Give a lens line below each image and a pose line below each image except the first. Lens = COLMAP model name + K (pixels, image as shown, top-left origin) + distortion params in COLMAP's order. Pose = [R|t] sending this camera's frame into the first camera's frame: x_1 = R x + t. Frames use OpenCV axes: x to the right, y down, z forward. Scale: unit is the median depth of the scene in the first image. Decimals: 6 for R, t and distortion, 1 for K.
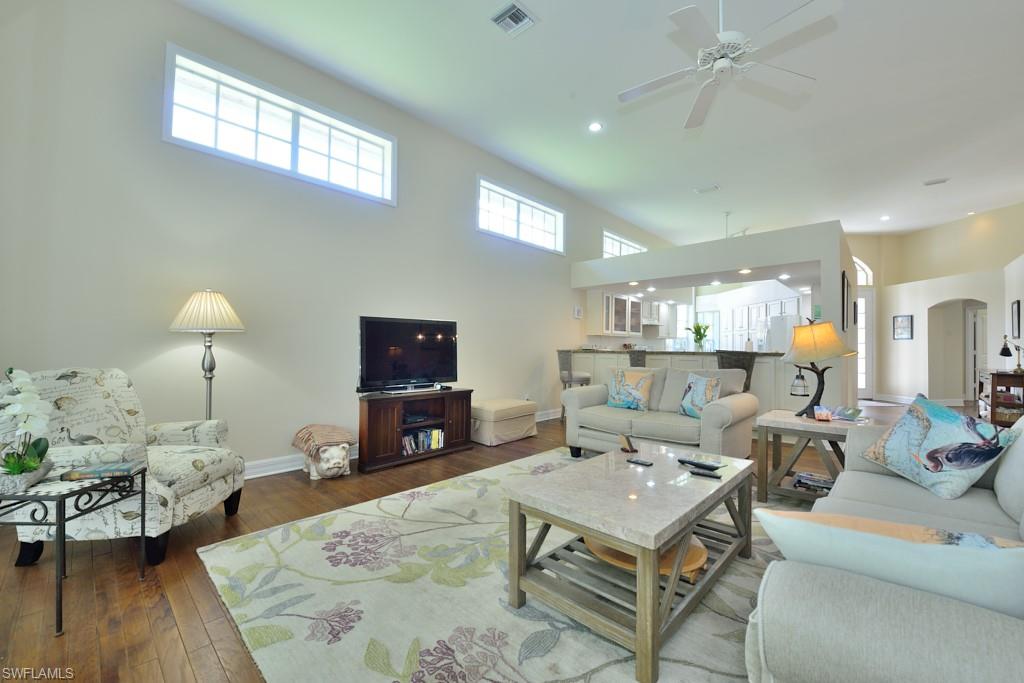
lens RADIAL K [[404.0, 0, 506.0], [0, 404.0, 344.6], [0, 0, 1]] dist [-0.019991, -0.000885]
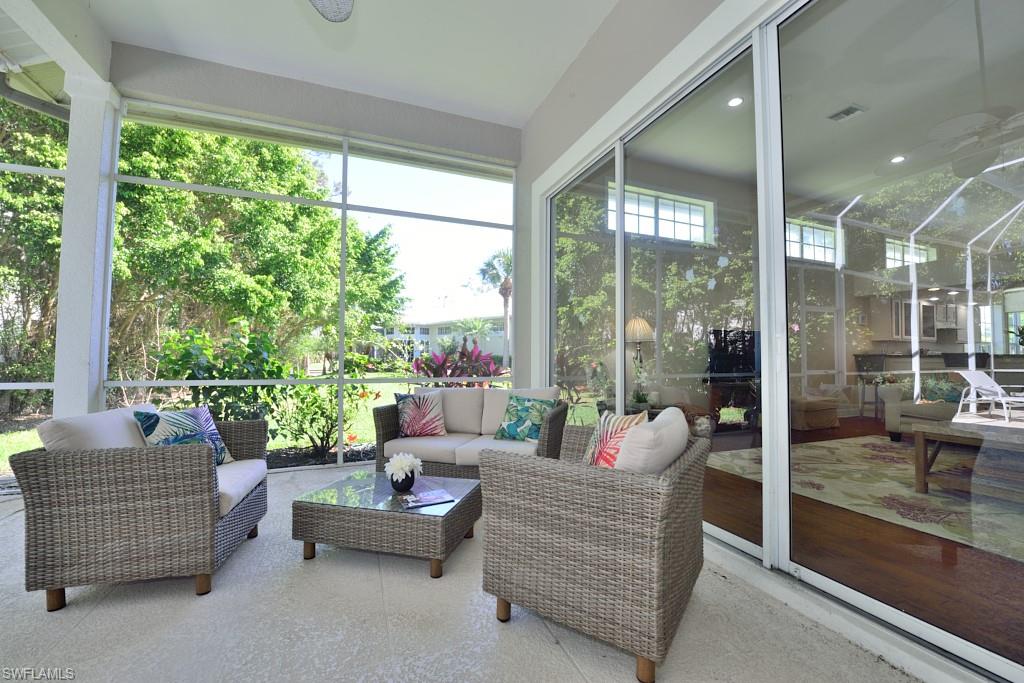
lens RADIAL K [[404.0, 0, 512.4], [0, 404.0, 345.0], [0, 0, 1]] dist [-0.019991, -0.000885]
pose [[0.905178, -0.016885, -0.424698, -0.190895], [0.005478, 0.999591, -0.028065, 0.010288], [0.424998, 0.023078, 0.904900, -0.299180]]
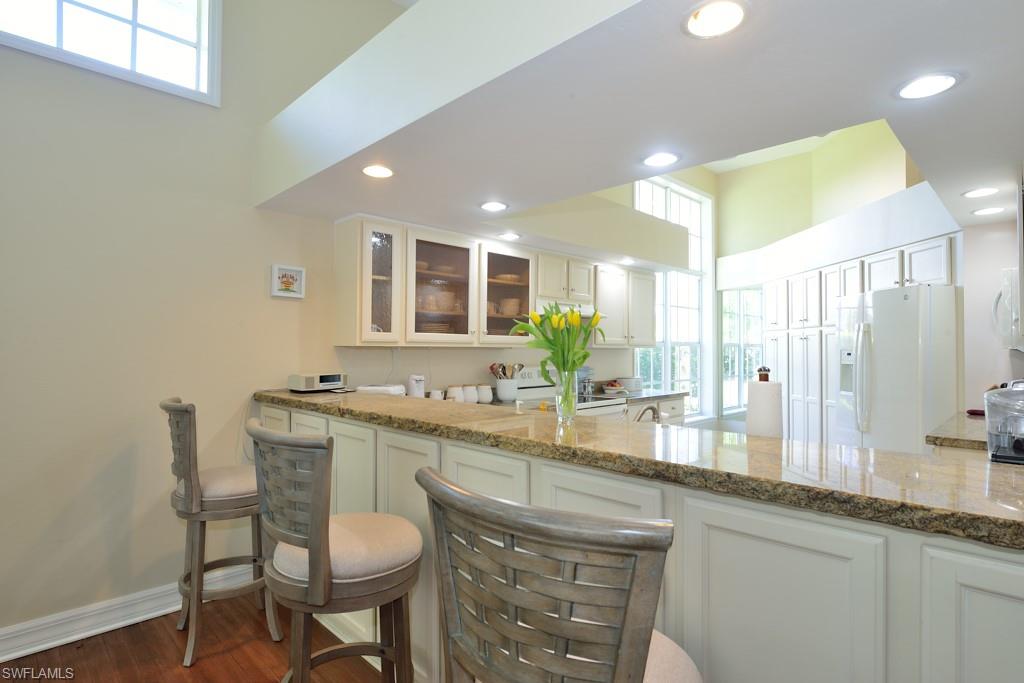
lens RADIAL K [[549.8, 0, 516.3], [0, 549.8, 341.5], [0, 0, 1]] dist [0.035013, 0.000733]
pose [[0.999860, -0.000643, -0.016749, 0.347188], [0.000640, 1.000000, -0.000199, -0.024885], [0.016749, 0.000188, 0.999860, 0.485019]]
